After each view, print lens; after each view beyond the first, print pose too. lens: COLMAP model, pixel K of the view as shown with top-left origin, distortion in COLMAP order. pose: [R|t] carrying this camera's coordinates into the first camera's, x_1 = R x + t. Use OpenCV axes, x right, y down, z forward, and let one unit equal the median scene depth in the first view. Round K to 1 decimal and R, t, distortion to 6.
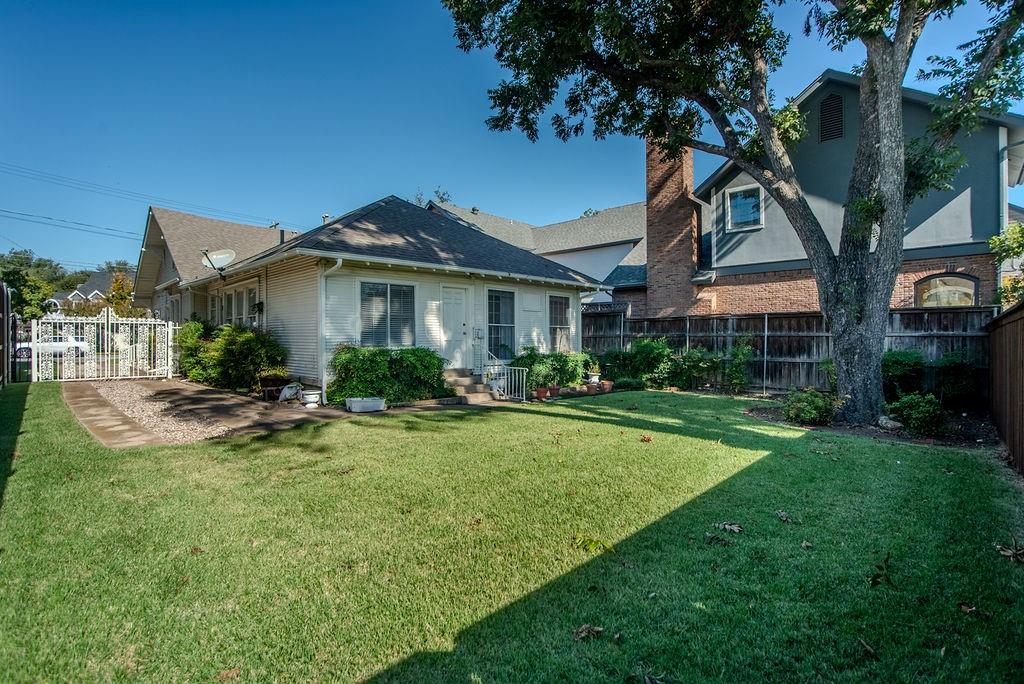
lens RADIAL K [[476.0, 0, 516.6], [0, 476.0, 342.3], [0, 0, 1]] dist [-0.004184, 0.005438]
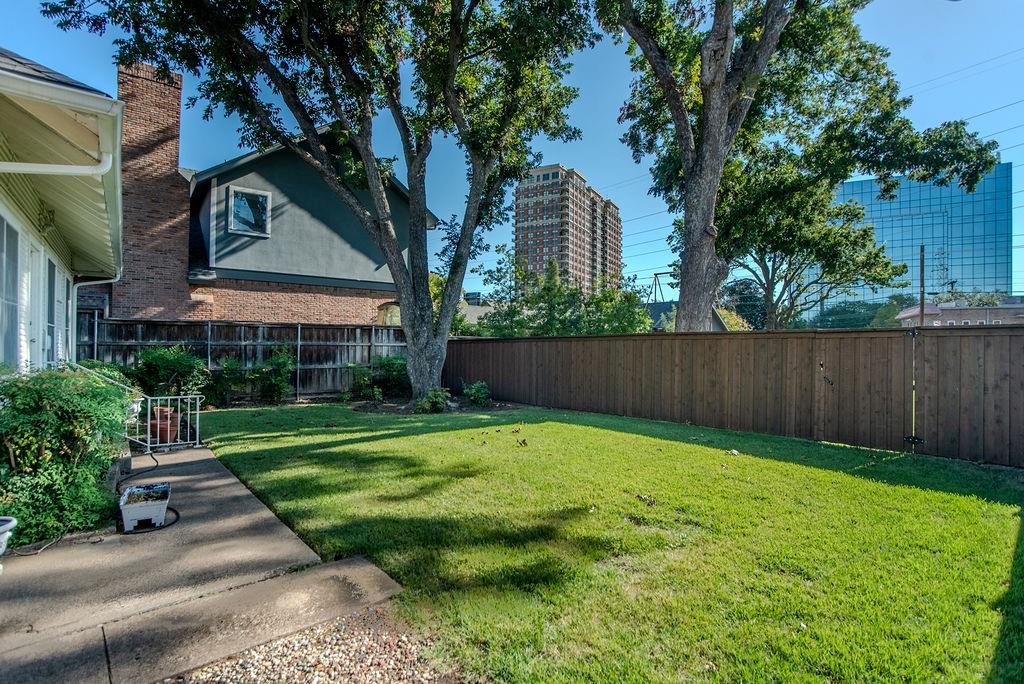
lens RADIAL K [[476.0, 0, 506.7], [0, 476.0, 342.8], [0, 0, 1]] dist [-0.004184, 0.005438]
pose [[0.135144, 0.002386, 0.990823, -0.426178], [0.002823, 0.999992, -0.002794, -0.012718], [-0.990822, 0.003175, 0.135136, 0.363153]]
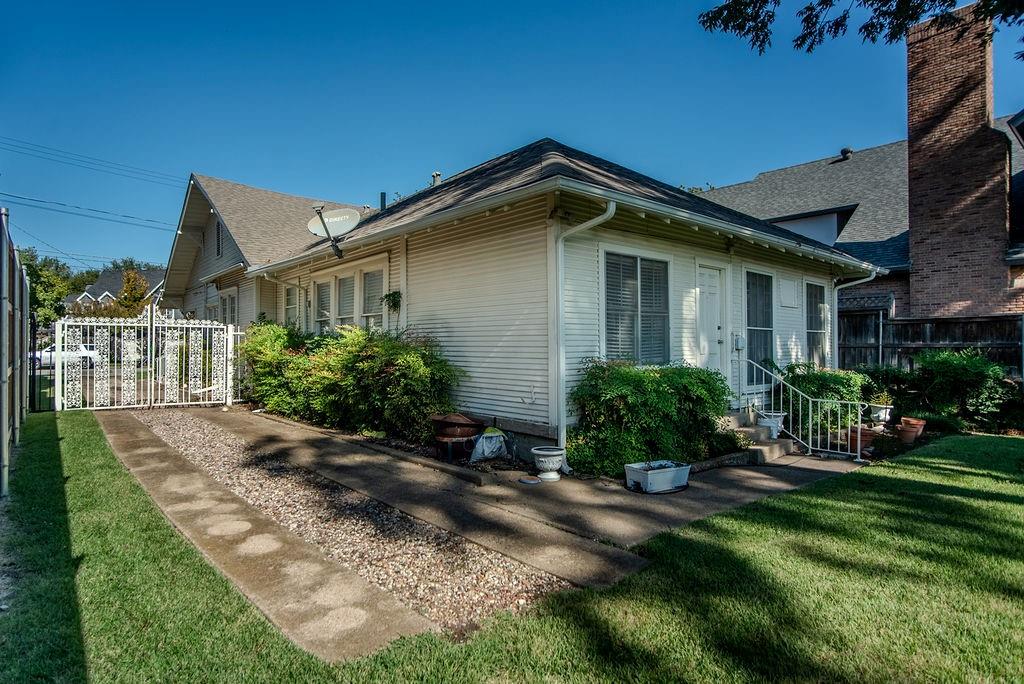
lens RADIAL K [[557.1, 0, 506.5], [0, 557.1, 346.5], [0, 0, 1]] dist [-0.004937, -0.000090]
pose [[0.995951, 0.001523, -0.089882, -0.250822], [-0.002342, 0.999957, -0.009015, -0.004844], [0.089864, 0.009189, 0.995912, 0.218426]]
